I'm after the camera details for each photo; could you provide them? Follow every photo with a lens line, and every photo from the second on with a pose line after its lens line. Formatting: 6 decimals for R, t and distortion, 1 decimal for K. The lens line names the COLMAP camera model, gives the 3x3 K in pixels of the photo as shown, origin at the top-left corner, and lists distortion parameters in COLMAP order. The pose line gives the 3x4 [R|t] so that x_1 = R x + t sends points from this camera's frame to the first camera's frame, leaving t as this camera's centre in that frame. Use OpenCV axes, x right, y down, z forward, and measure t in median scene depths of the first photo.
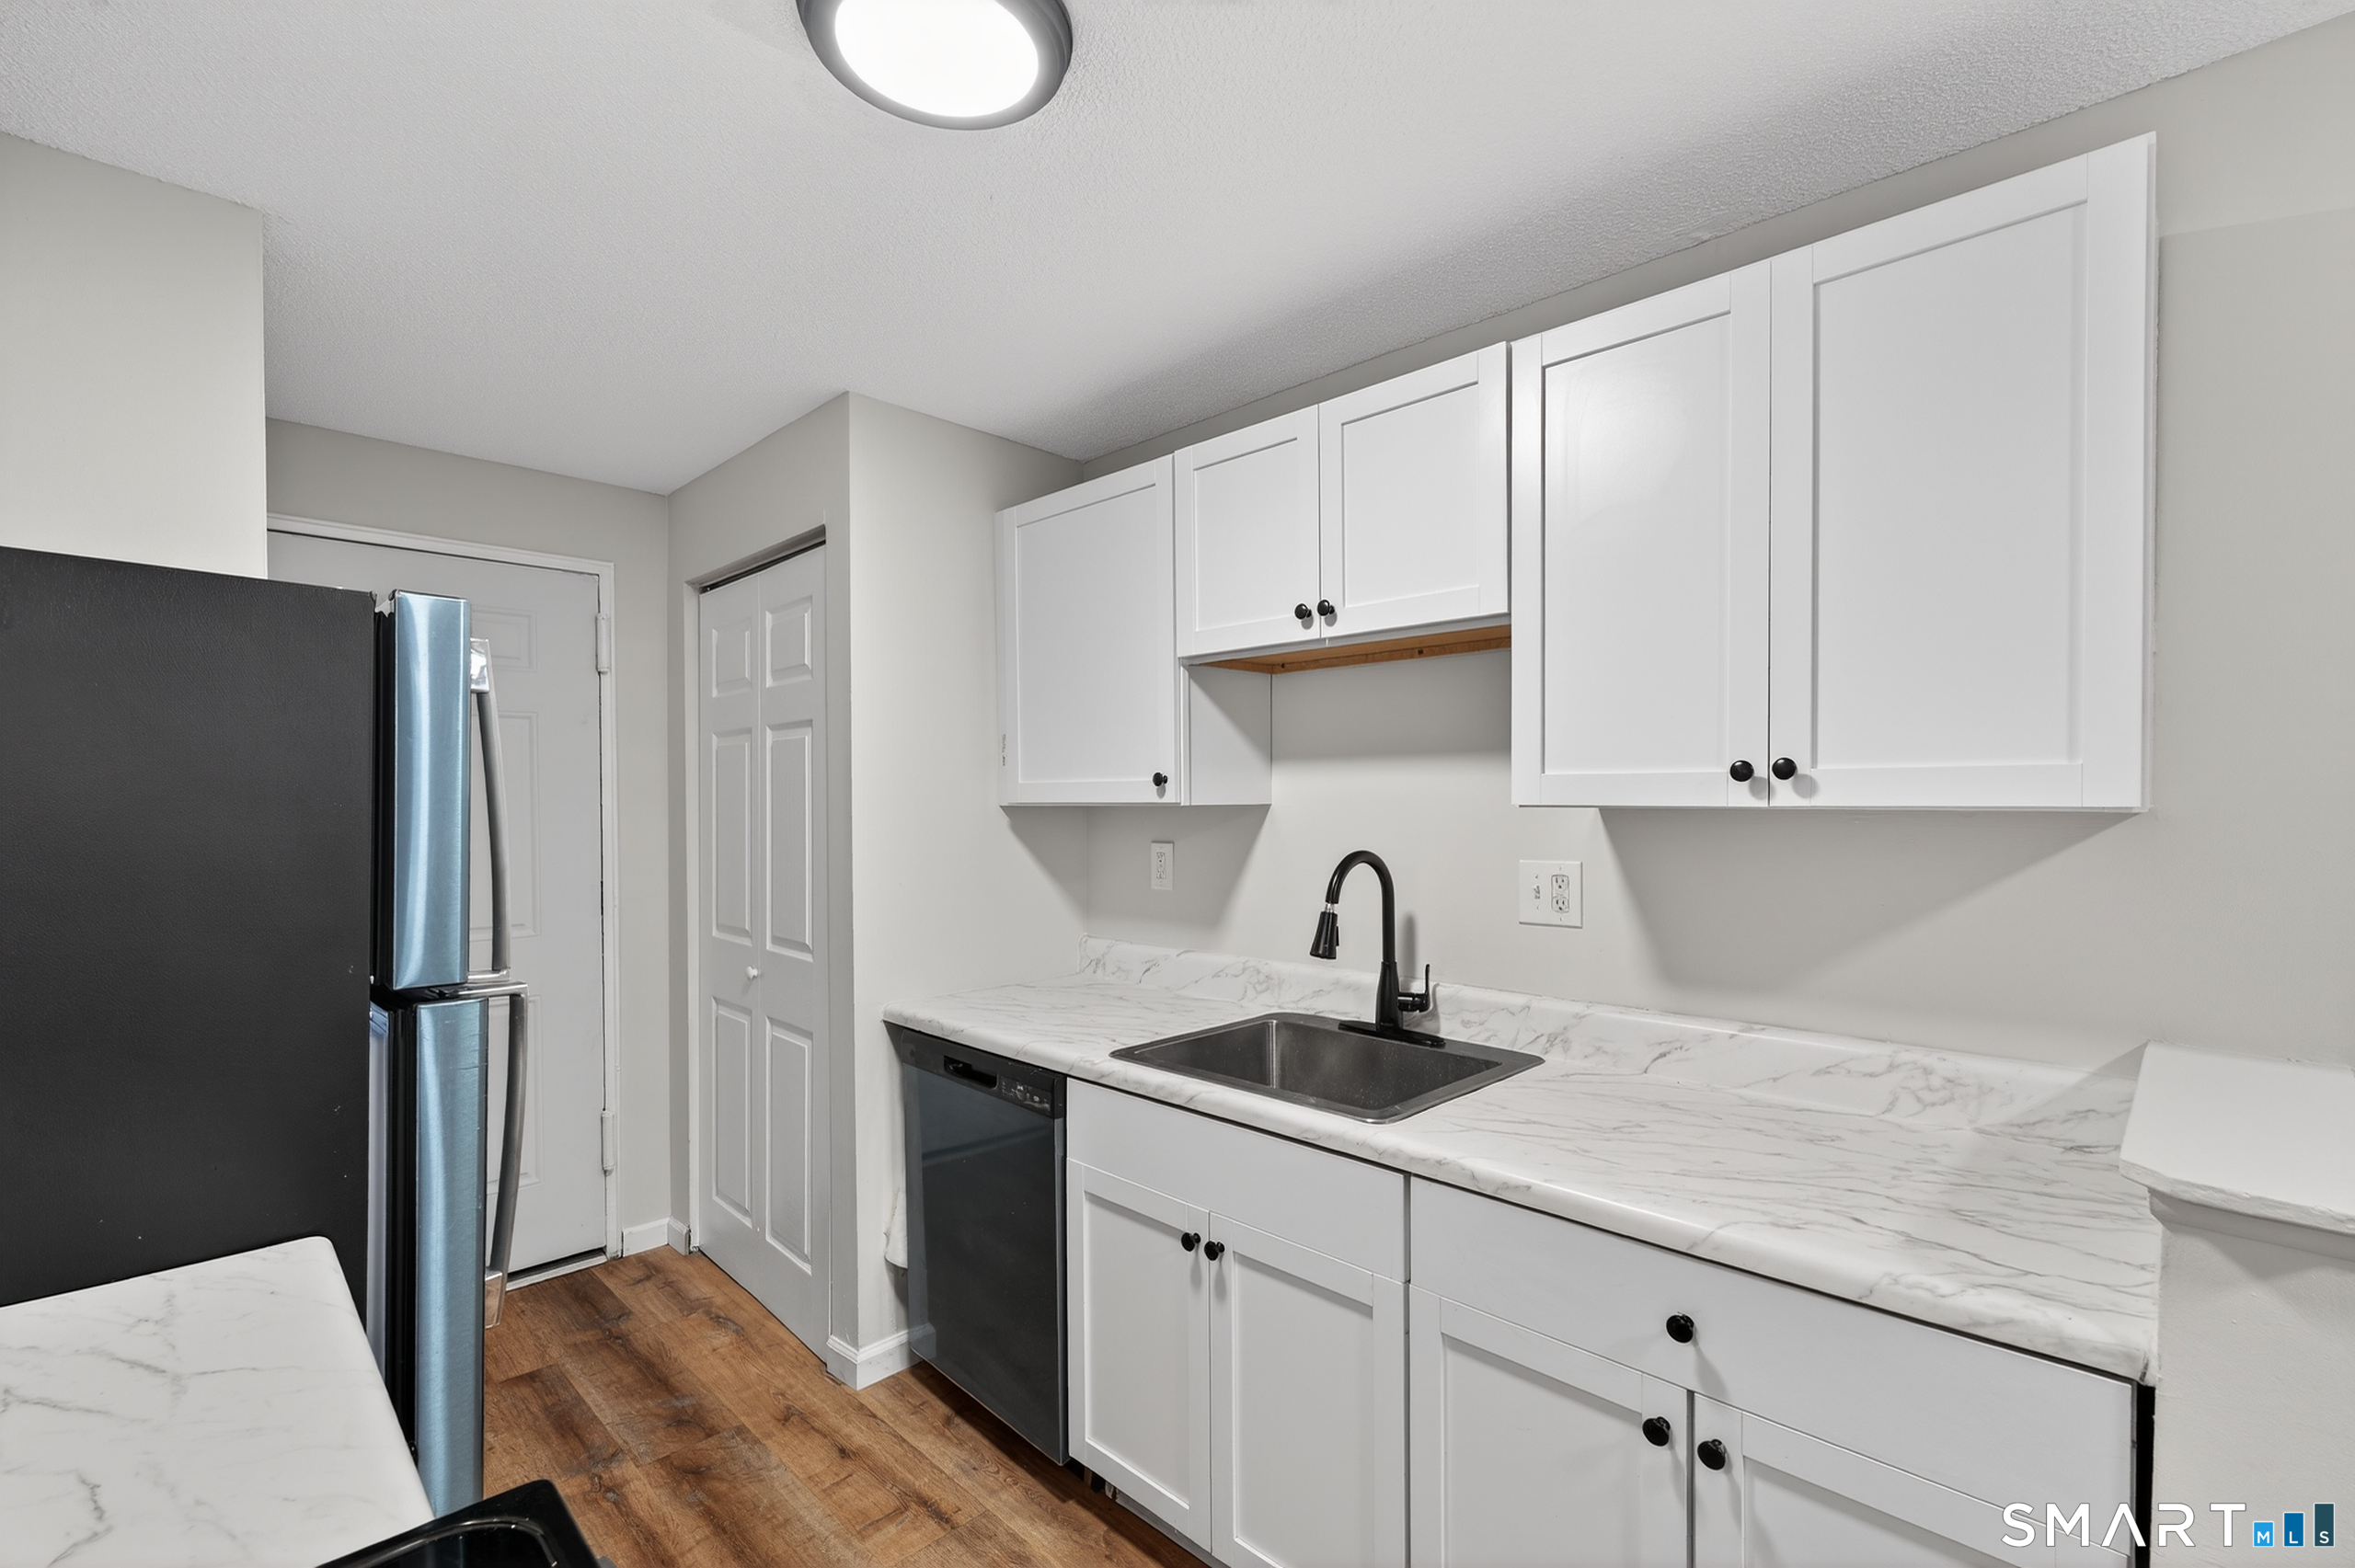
lens RADIAL K [[1038.7, 0, 1180.9], [0, 1038.7, 809.1], [0, 0, 1]] dist [0.002847, -0.001319]
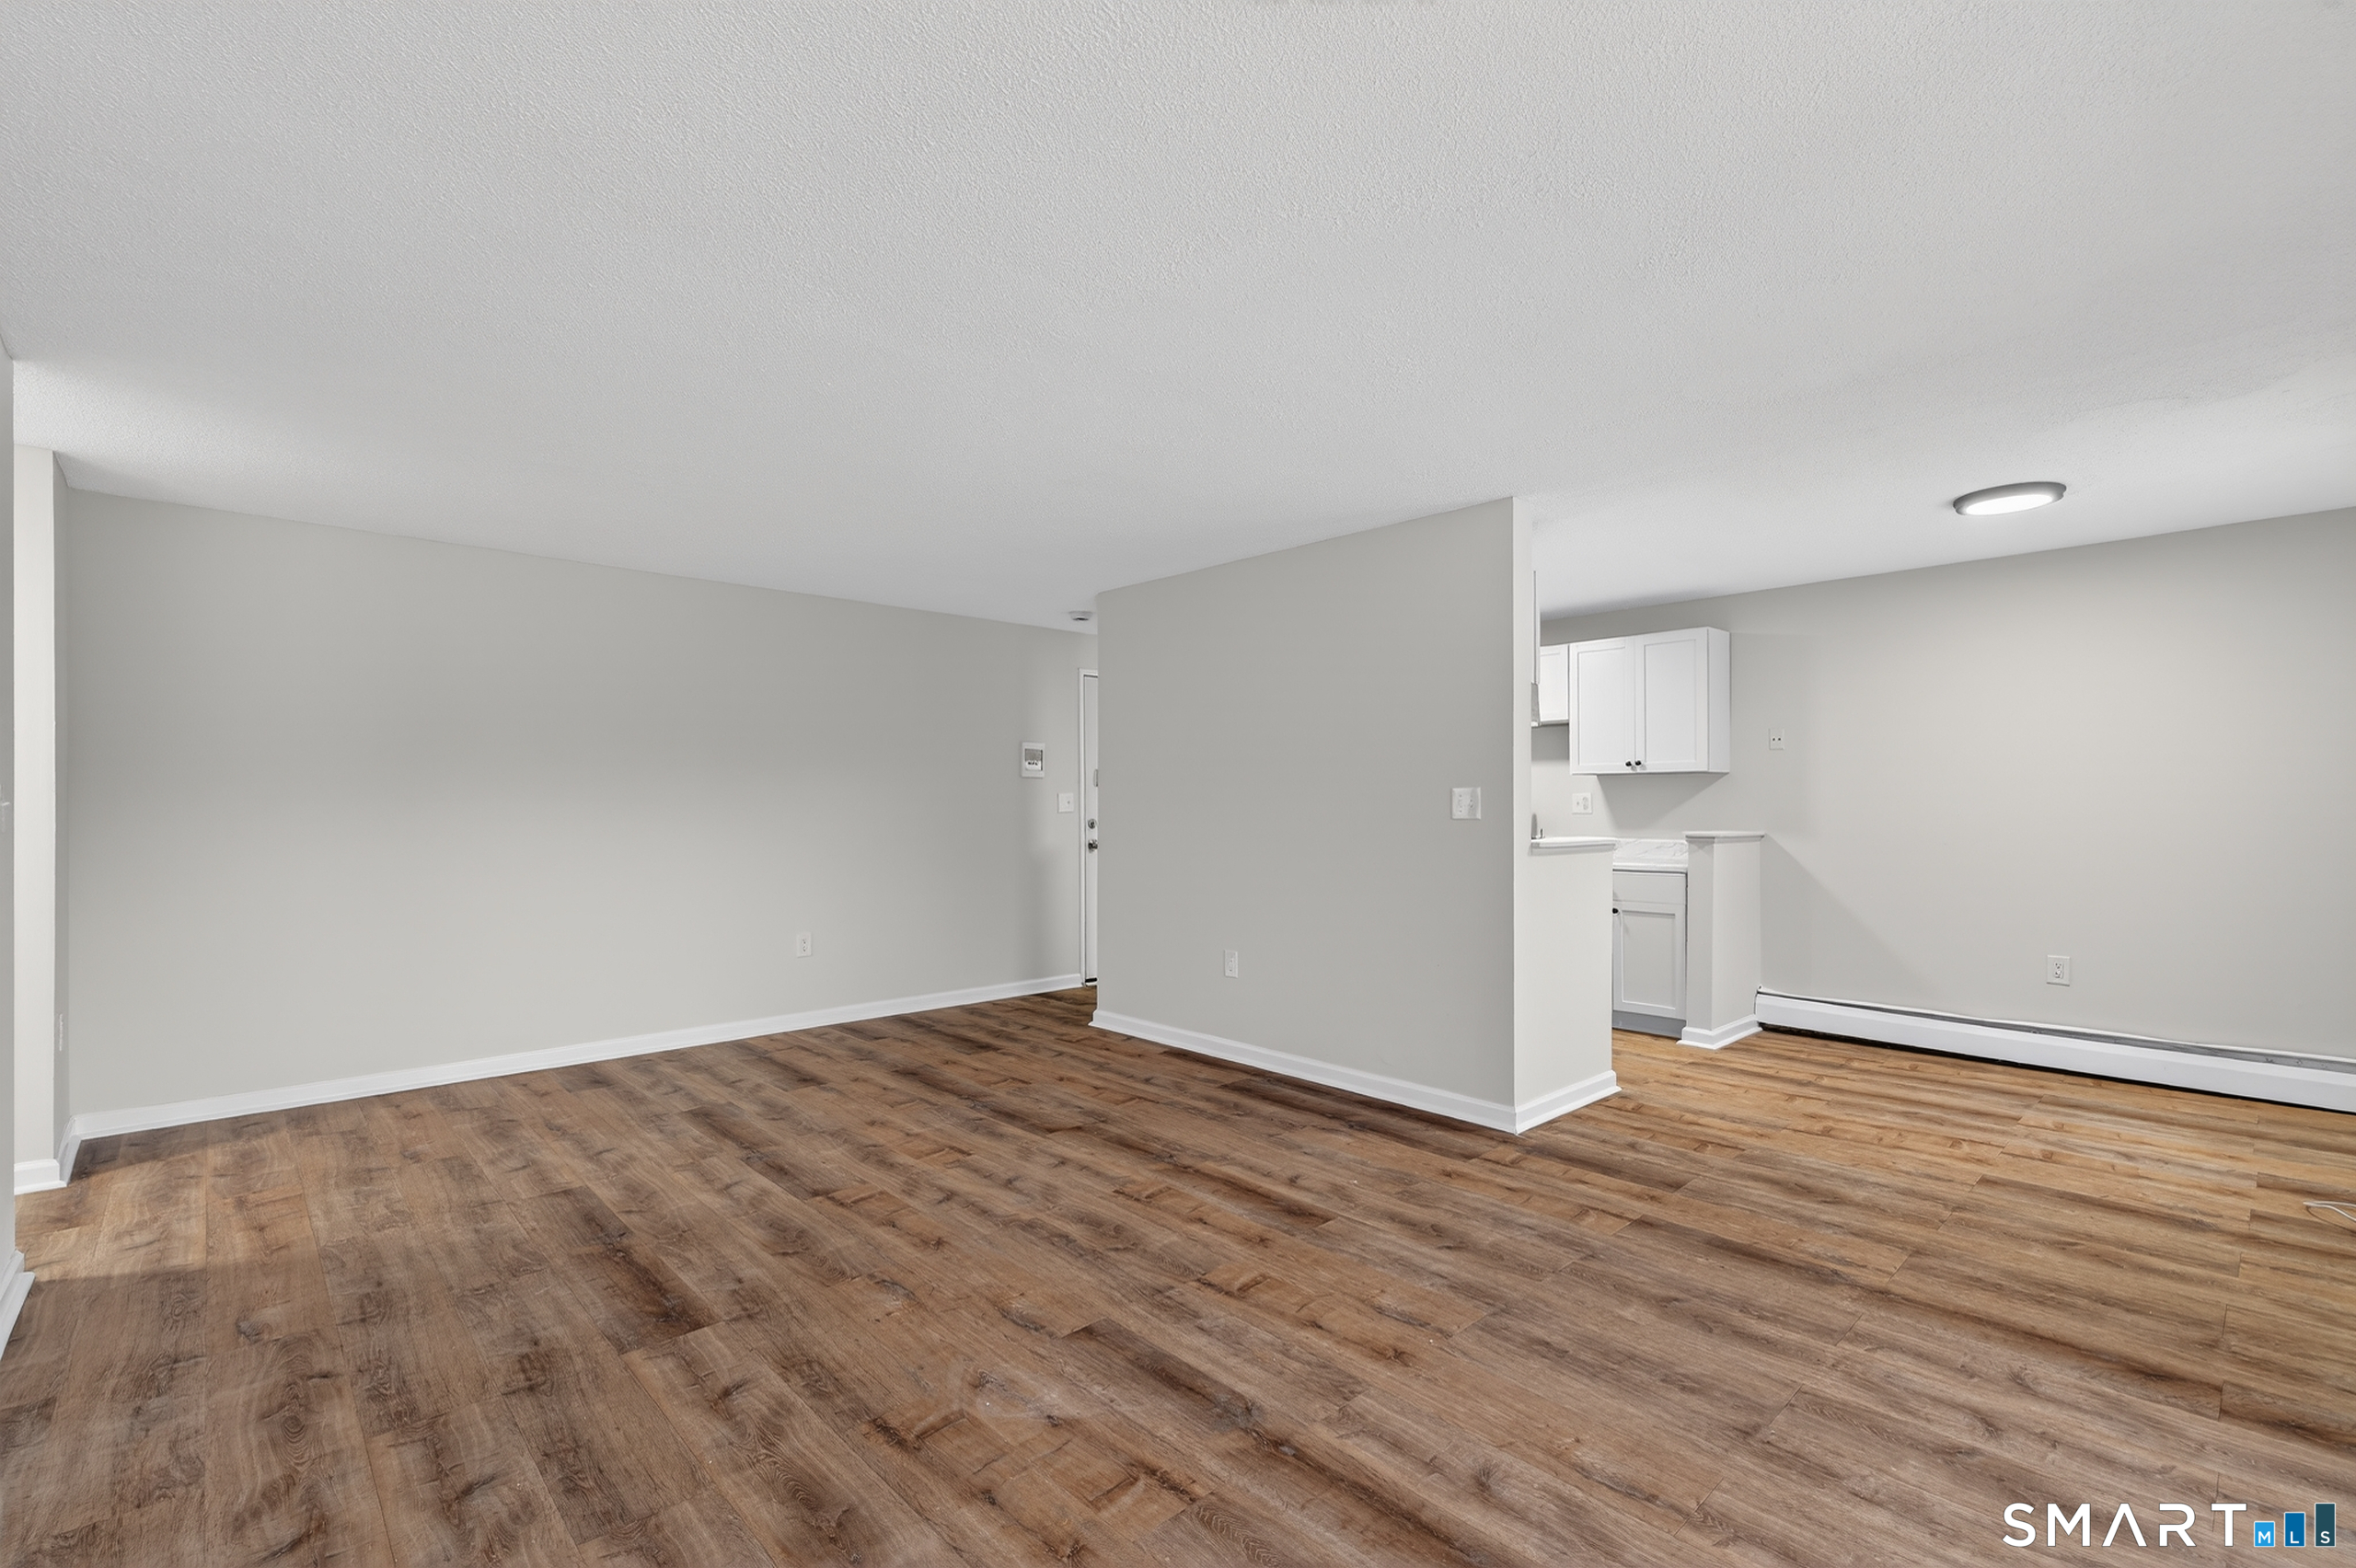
lens RADIAL K [[1039.3, 0, 1179.5], [0, 1039.3, 791.7], [0, 0, 1]] dist [0.002847, -0.001319]
pose [[0.998592, 0.000218, -0.053046, -0.693223], [-0.001518, 0.999700, -0.024463, 0.122147], [0.053025, 0.024510, 0.998292, -2.196524]]
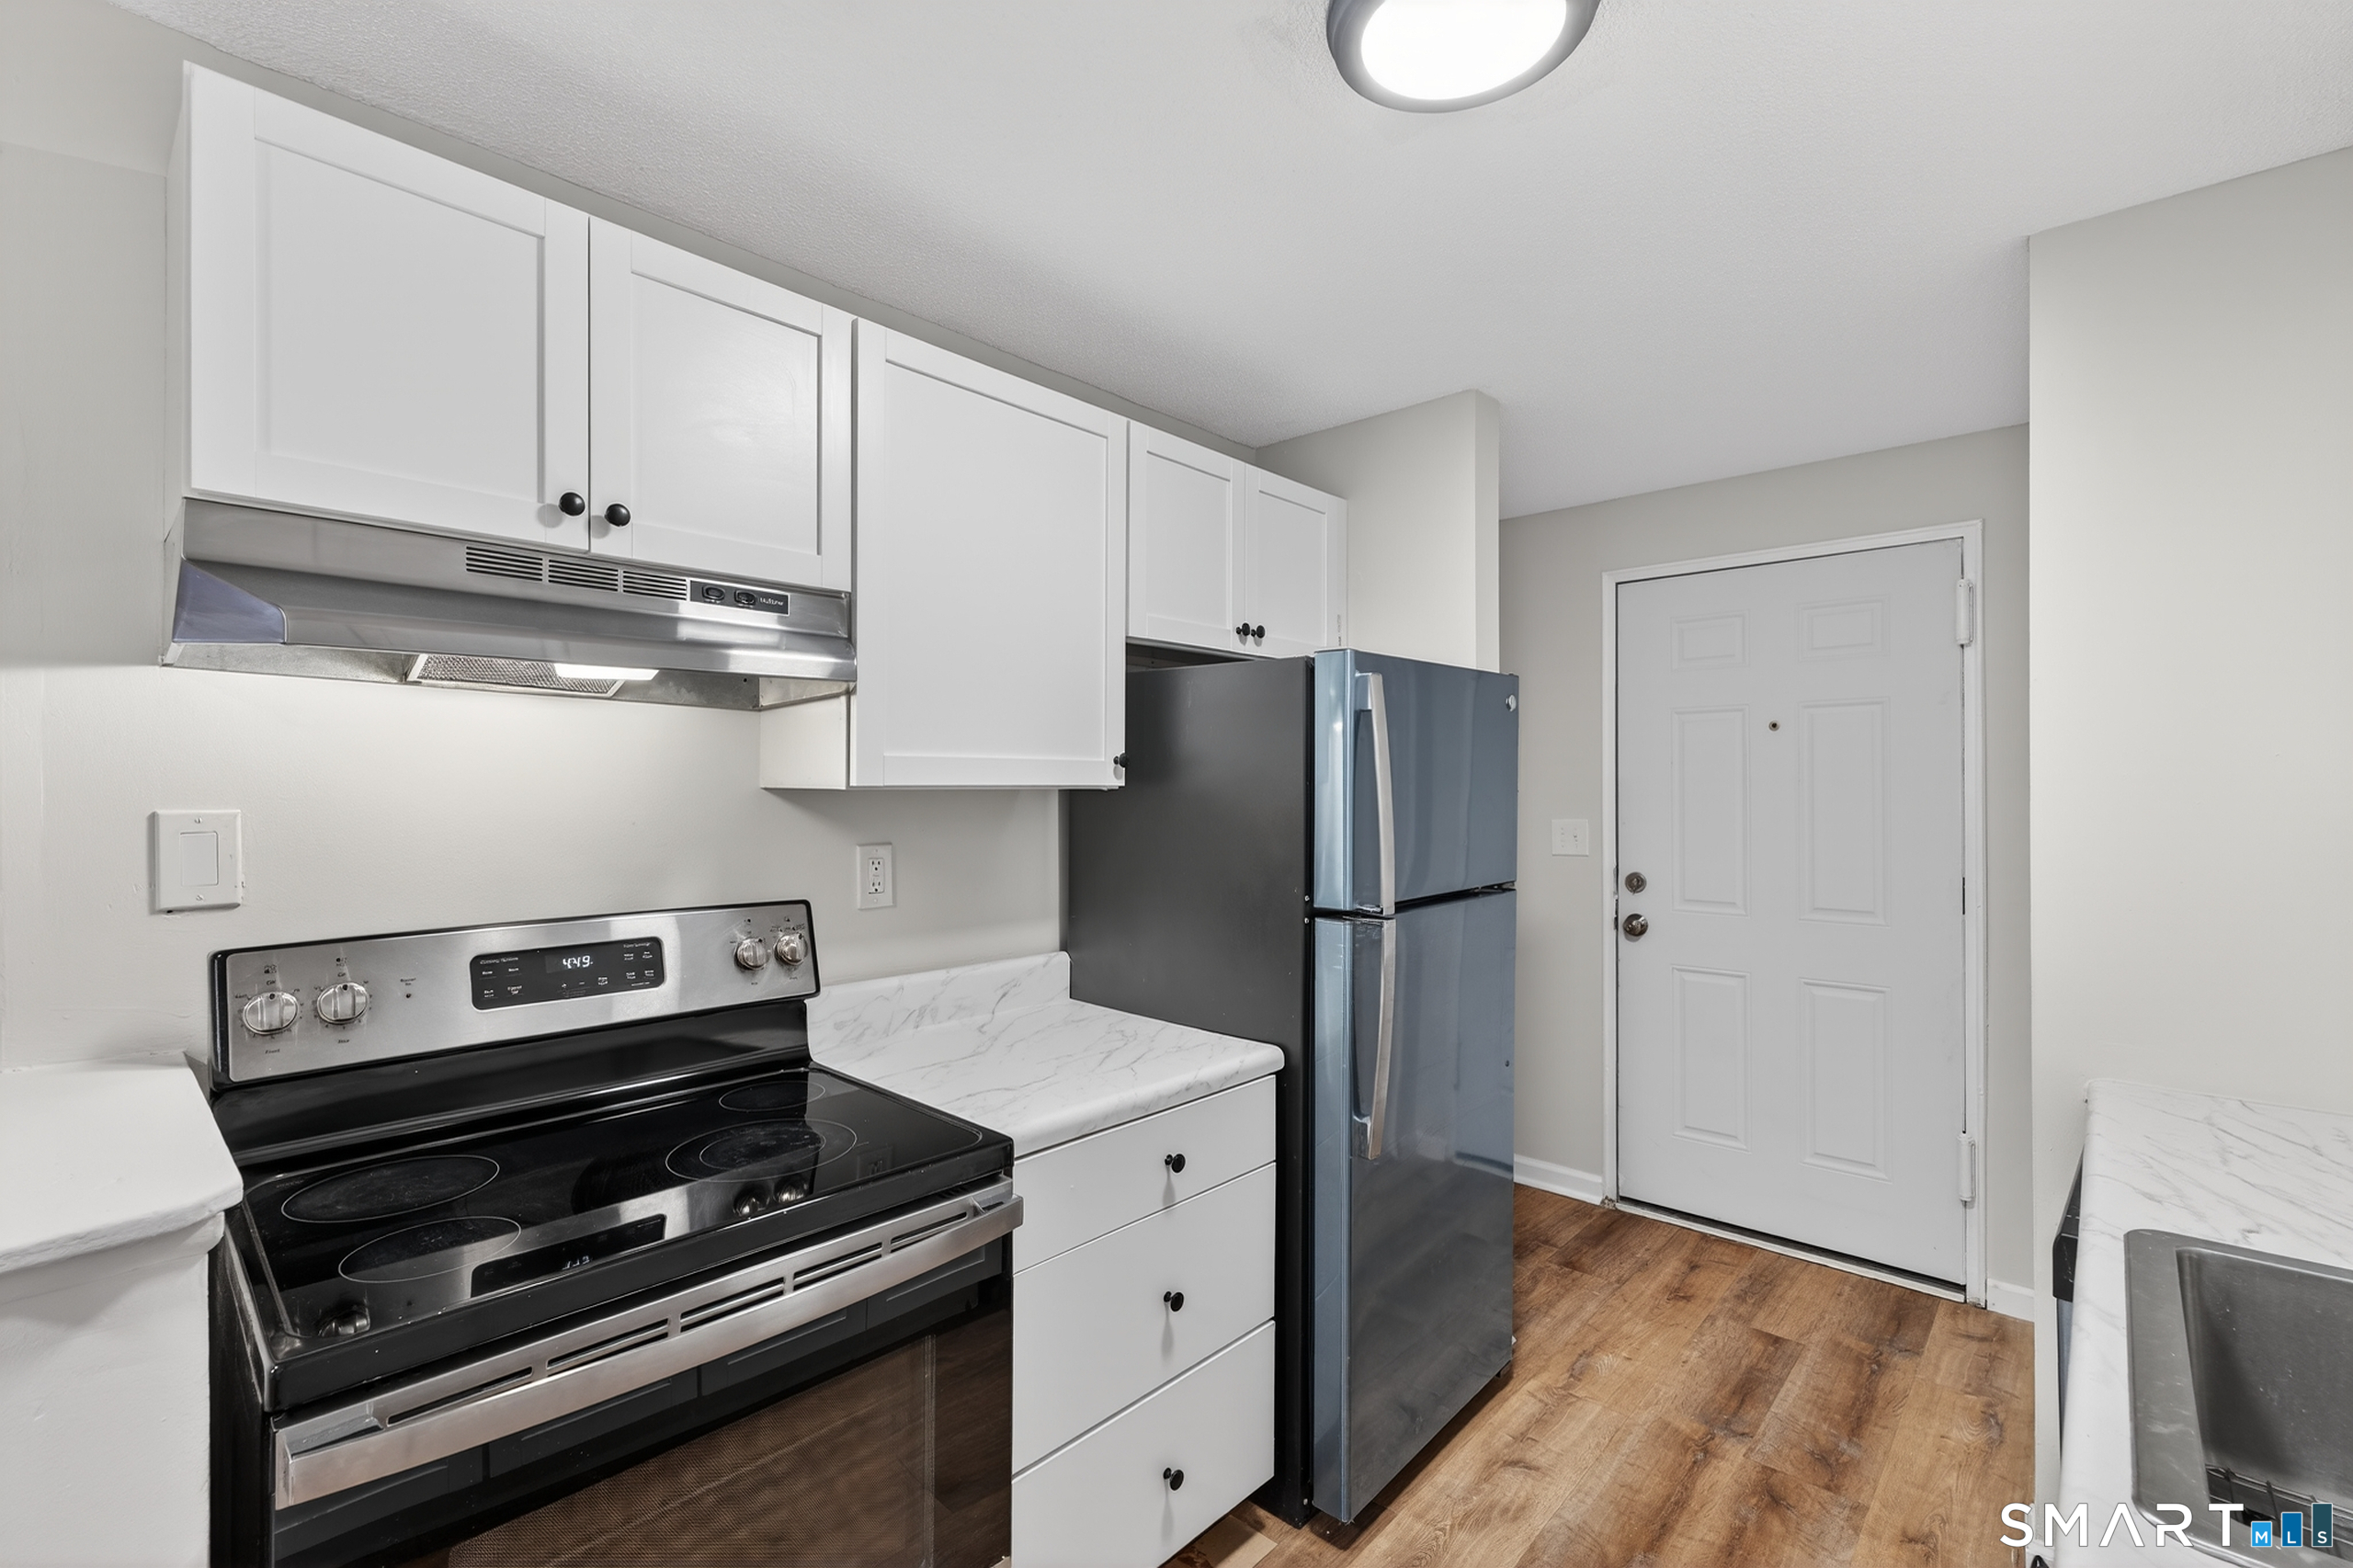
lens RADIAL K [[1038.0, 0, 1184.9], [0, 1038.0, 782.7], [0, 0, 1]] dist [0.002847, -0.001319]
pose [[0.043480, -0.002279, -0.999052, 0.481009], [-0.009731, 0.999949, -0.002705, -0.004452], [0.999007, 0.009840, 0.043456, 0.444118]]
